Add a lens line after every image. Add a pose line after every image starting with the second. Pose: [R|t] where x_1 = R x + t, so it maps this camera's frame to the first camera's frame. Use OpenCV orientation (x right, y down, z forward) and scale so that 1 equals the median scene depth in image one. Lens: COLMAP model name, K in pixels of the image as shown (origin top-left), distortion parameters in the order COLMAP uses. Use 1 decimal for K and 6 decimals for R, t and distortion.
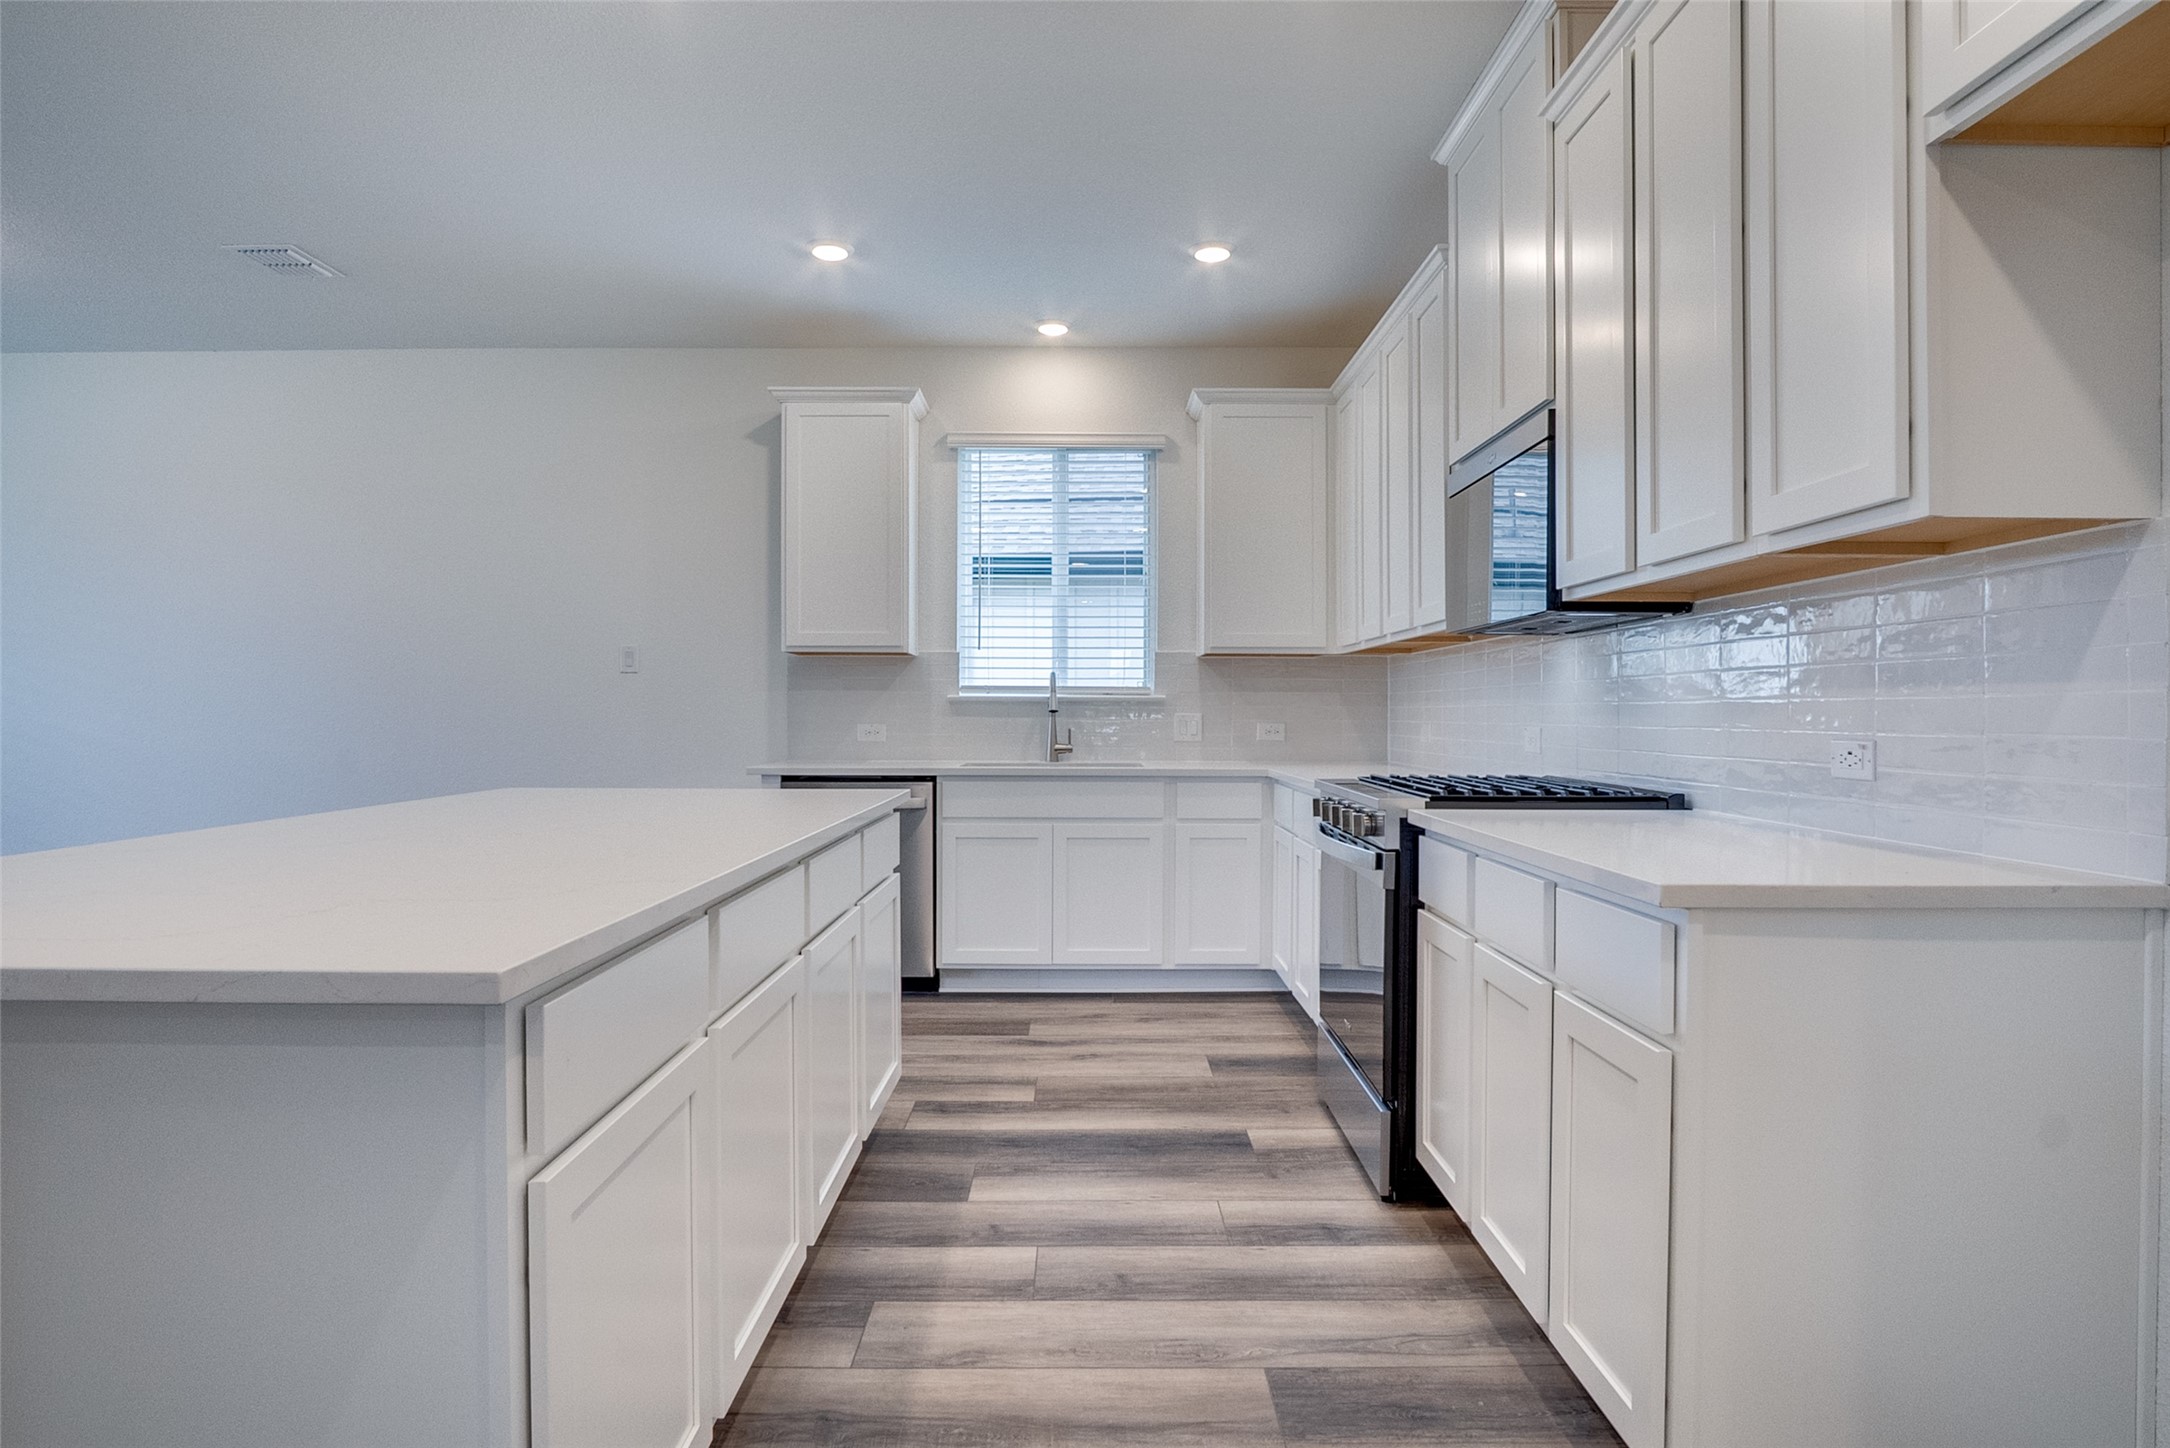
lens RADIAL K [[1207.0, 0, 1048.9], [0, 1207.0, 709.1], [0, 0, 1]] dist [0.003074, 0.001451]
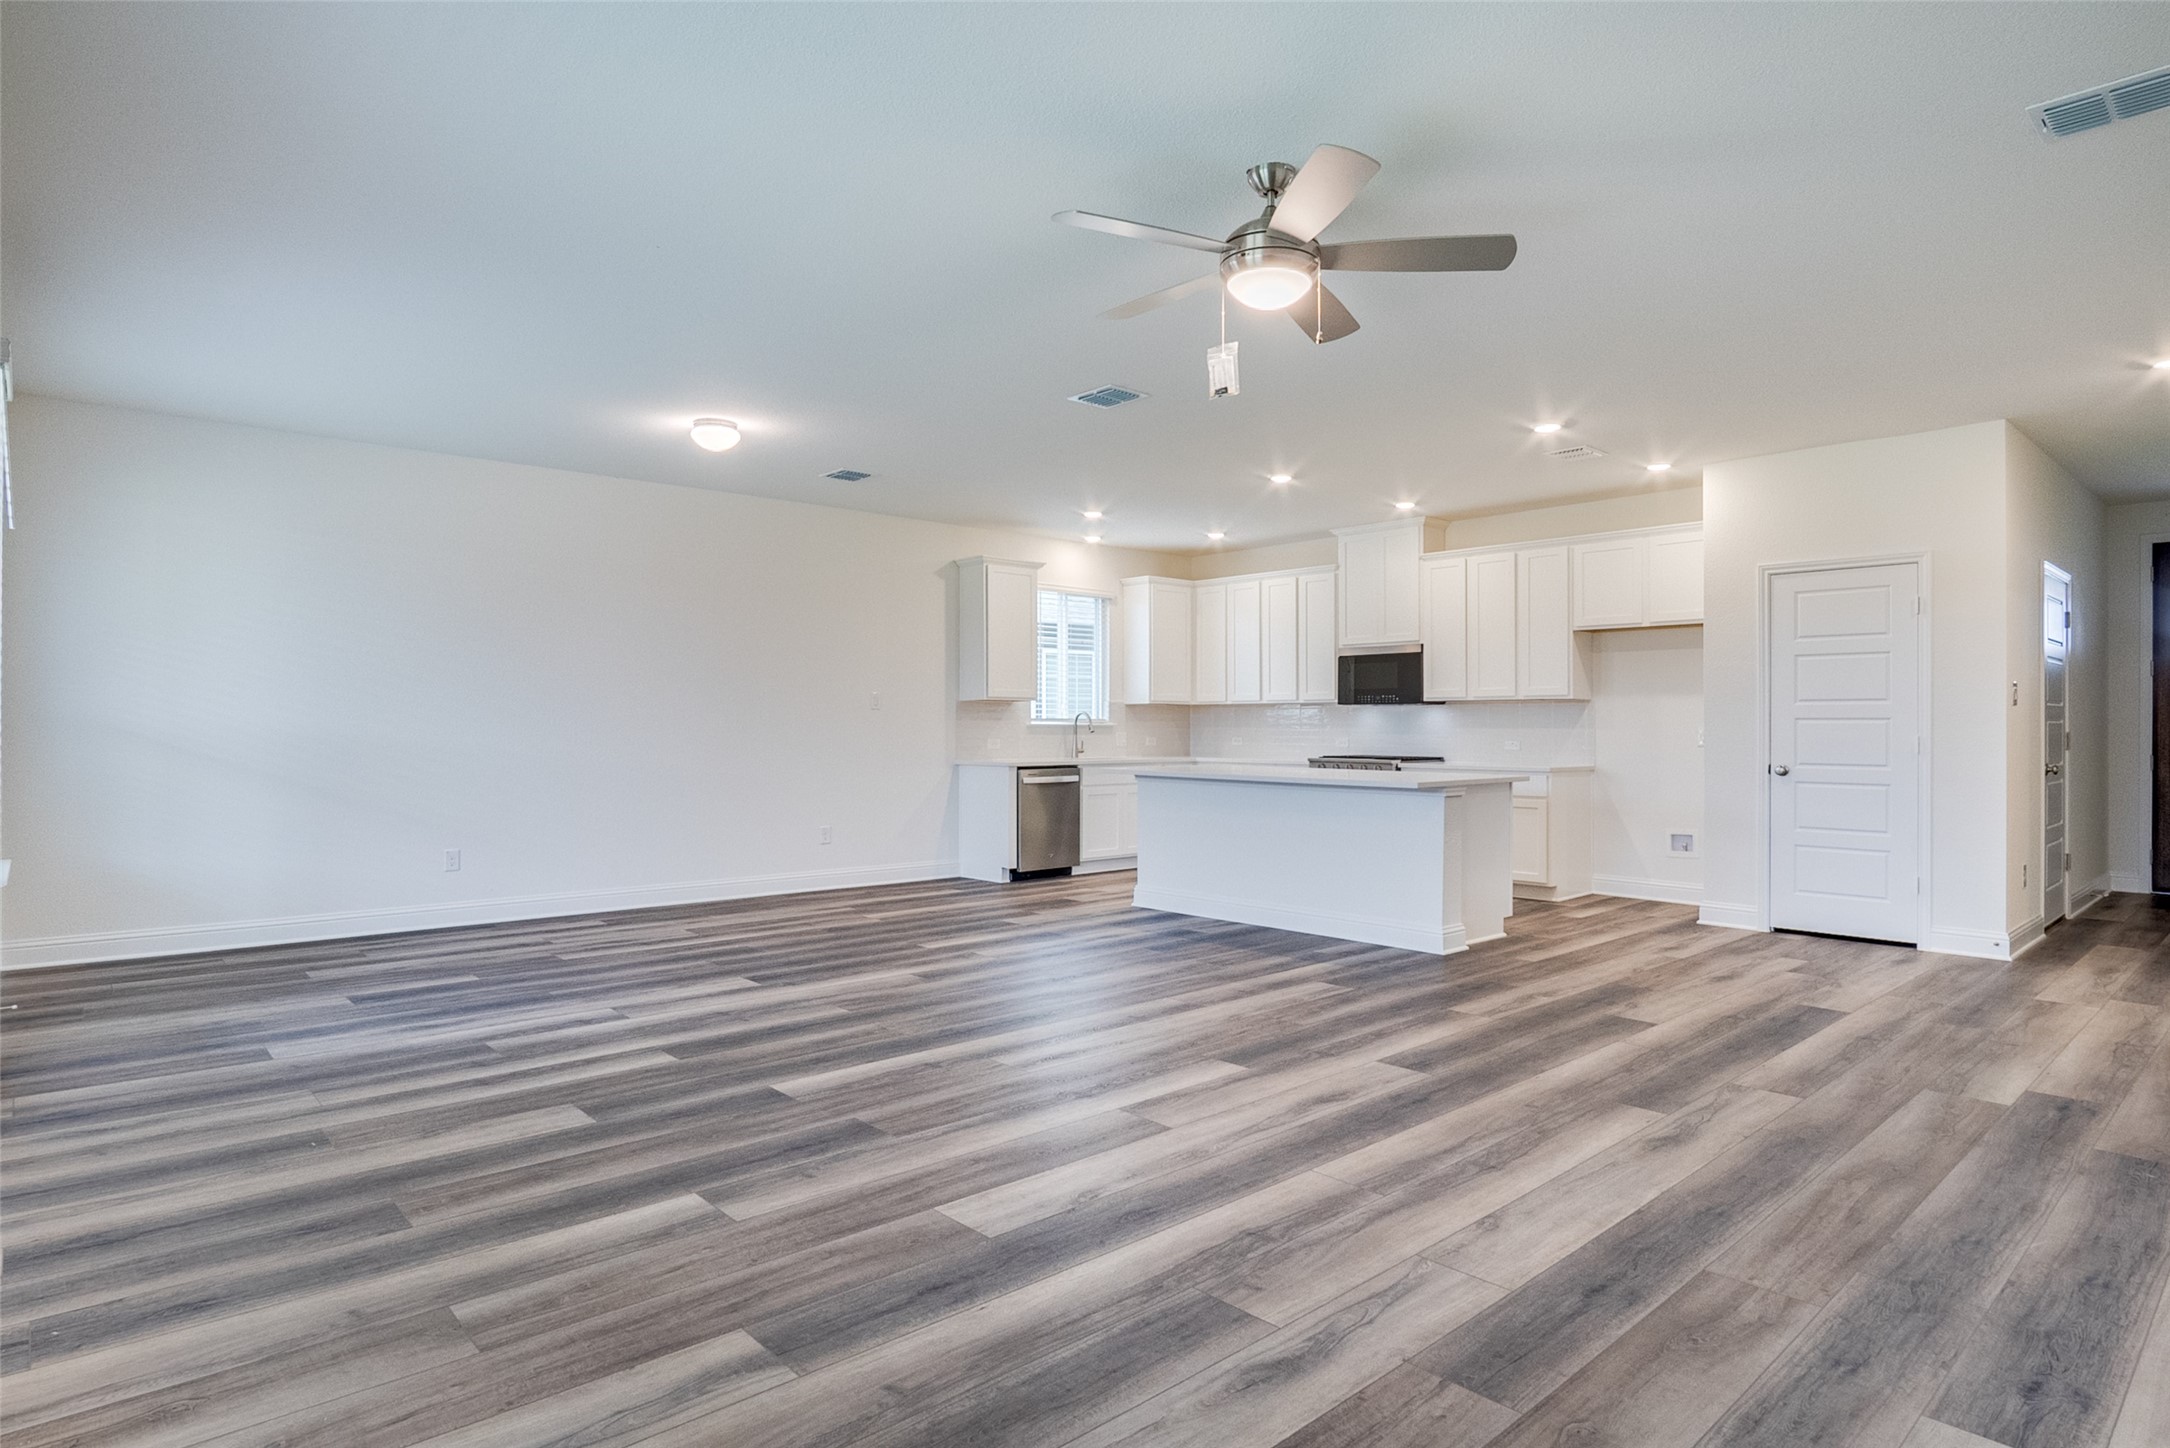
lens RADIAL K [[1144.5, 0, 1085.0], [0, 1144.5, 724.0], [0, 0, 1]] dist [-0.003920, 0.000343]
pose [[0.728121, 0.000363, 0.685449, -1.261378], [-0.003652, 0.999988, 0.003350, -0.016700], [-0.685439, -0.004942, 0.728113, -0.348663]]
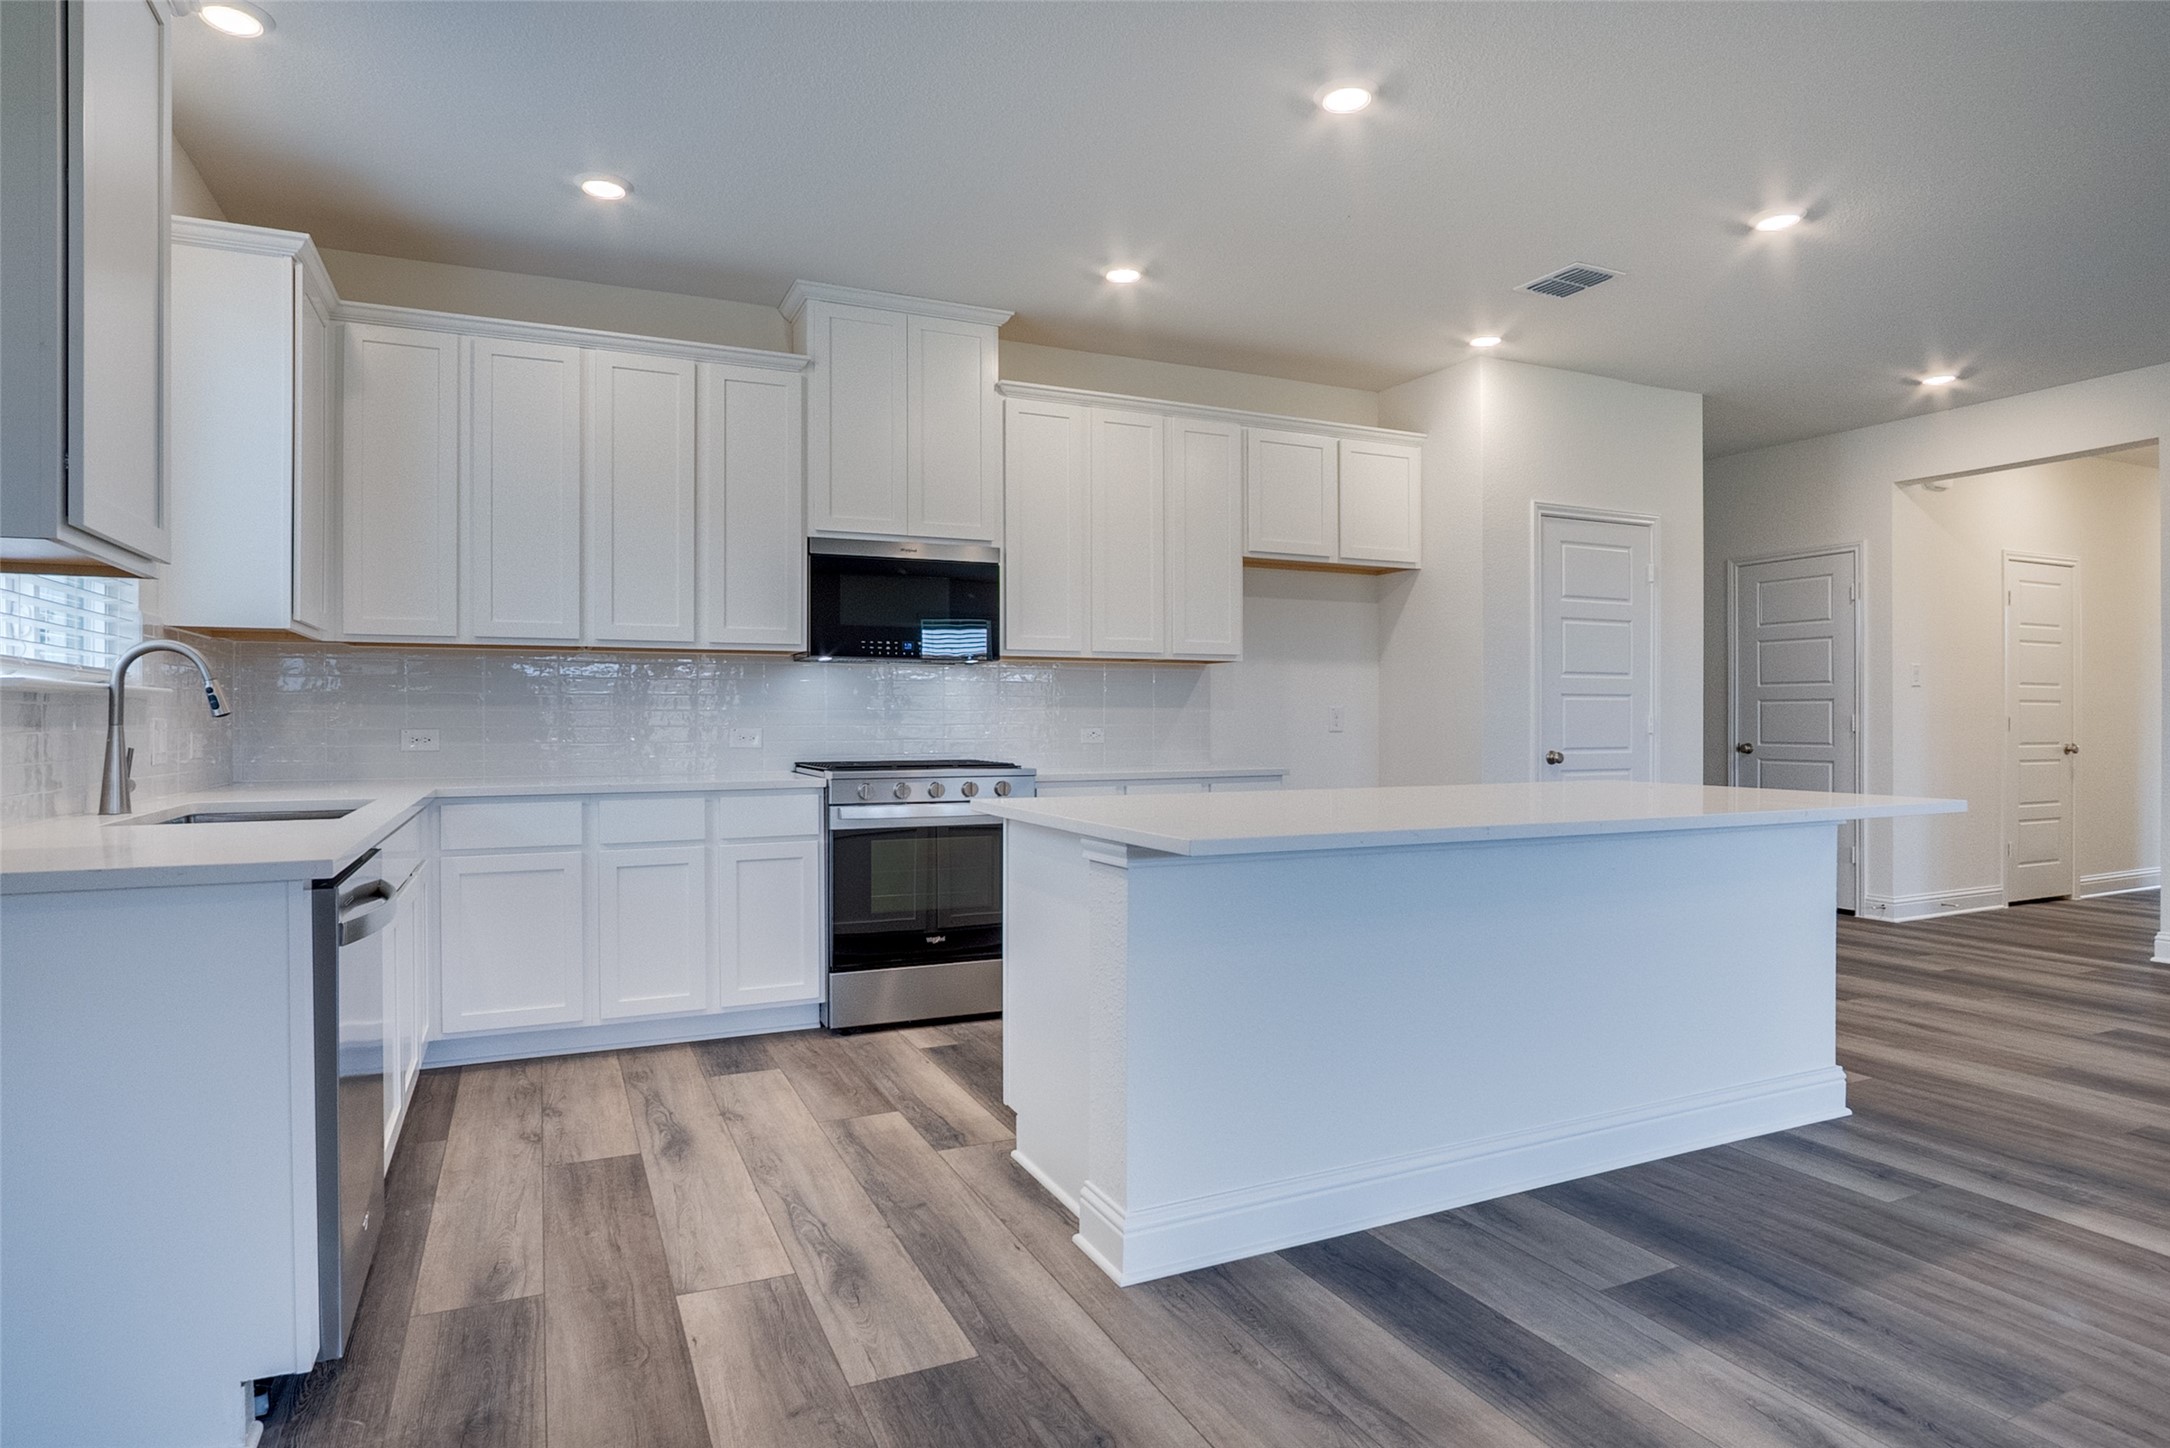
lens RADIAL K [[1177.1, 0, 1085.0], [0, 1177.1, 724.0], [0, 0, 1]] dist [-0.018661, 0.002628]
pose [[-0.450684, -0.002044, 0.892681, -0.623173], [-0.001159, 0.999998, 0.001704, 0.004428], [-0.892683, -0.000267, -0.450685, 0.862691]]
